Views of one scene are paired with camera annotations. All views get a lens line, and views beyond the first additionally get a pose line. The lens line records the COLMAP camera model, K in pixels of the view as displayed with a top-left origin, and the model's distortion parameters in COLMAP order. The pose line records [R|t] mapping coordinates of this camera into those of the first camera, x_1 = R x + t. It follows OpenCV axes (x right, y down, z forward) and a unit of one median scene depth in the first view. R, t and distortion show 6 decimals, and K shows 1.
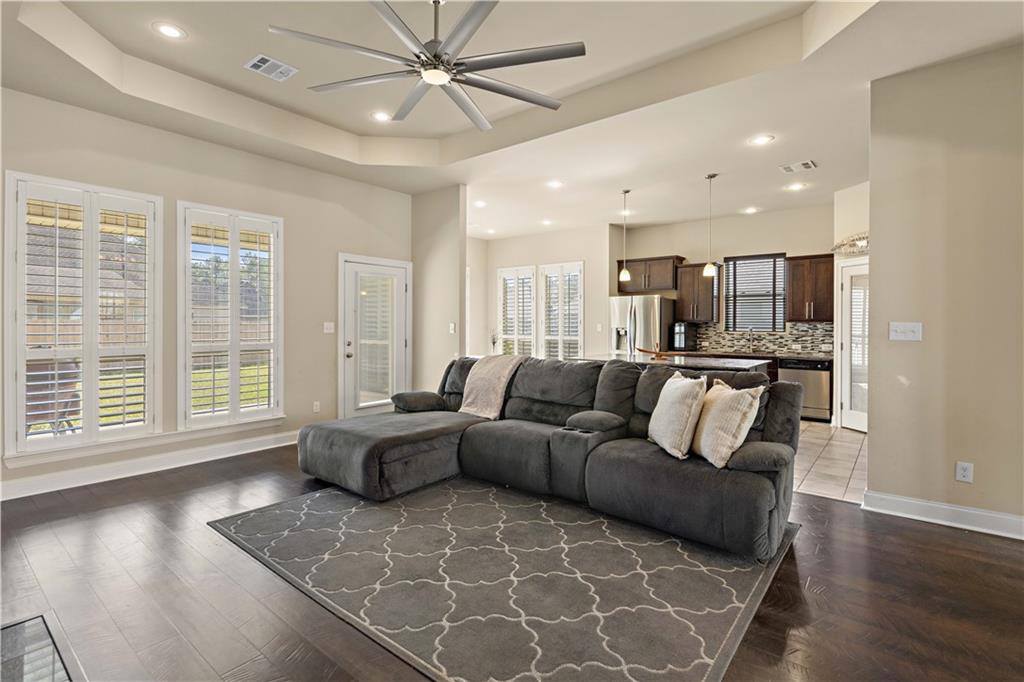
lens RADIAL K [[485.5, 0, 516.7], [0, 485.5, 328.9], [0, 0, 1]] dist [-0.001463, -0.000122]
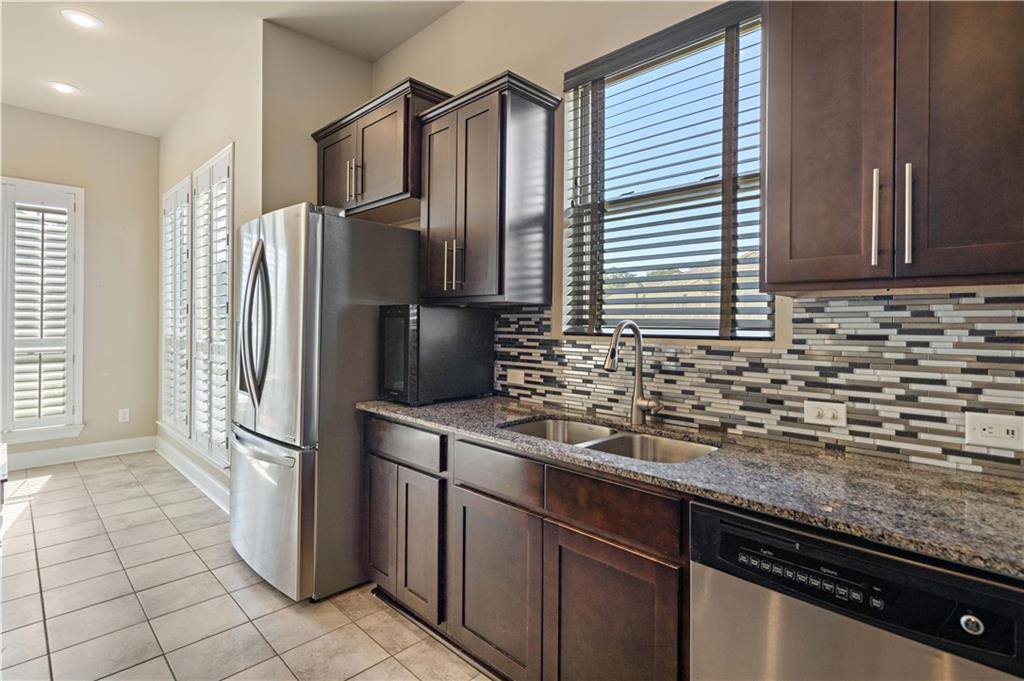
lens RADIAL K [[506.6, 0, 509.0], [0, 506.6, 324.3], [0, 0, 1]] dist [0.000170, 0.000488]
pose [[0.994157, 0.006472, -0.107748, 0.469158], [-0.007517, 0.999929, -0.009295, 0.001551], [0.107680, 0.010050, 0.994135, 0.775307]]
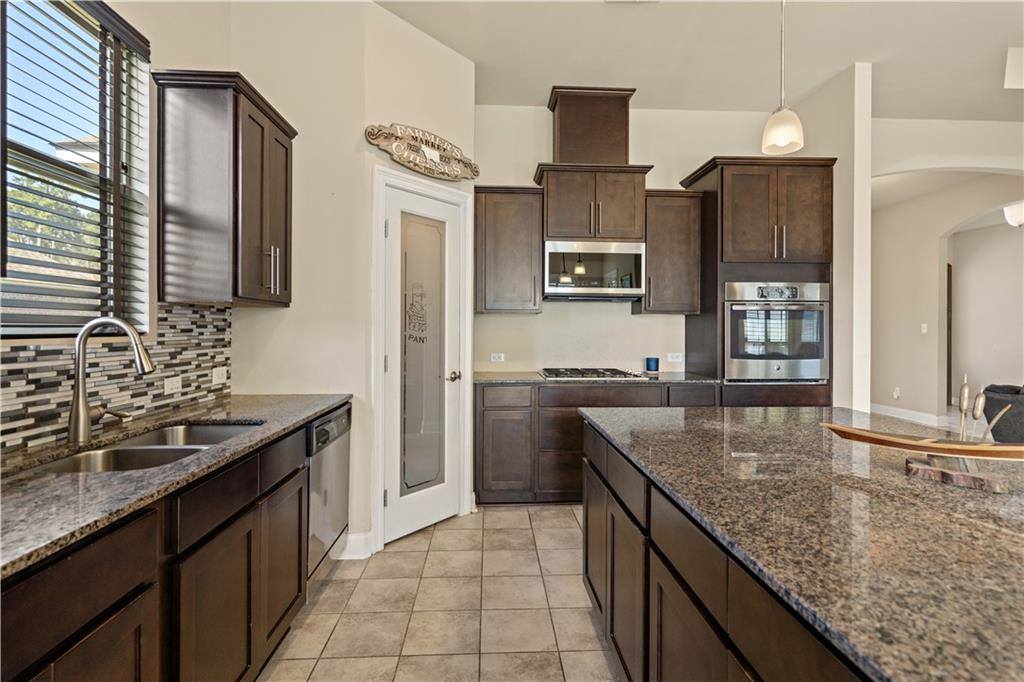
lens RADIAL K [[506.6, 0, 509.0], [0, 506.6, 324.8], [0, 0, 1]] dist [0.000170, 0.000488]
pose [[-0.659487, -0.001386, 0.751715, 0.215090], [0.001540, 0.999994, 0.003195, -0.000491], [-0.751714, 0.003264, -0.659481, 1.056568]]
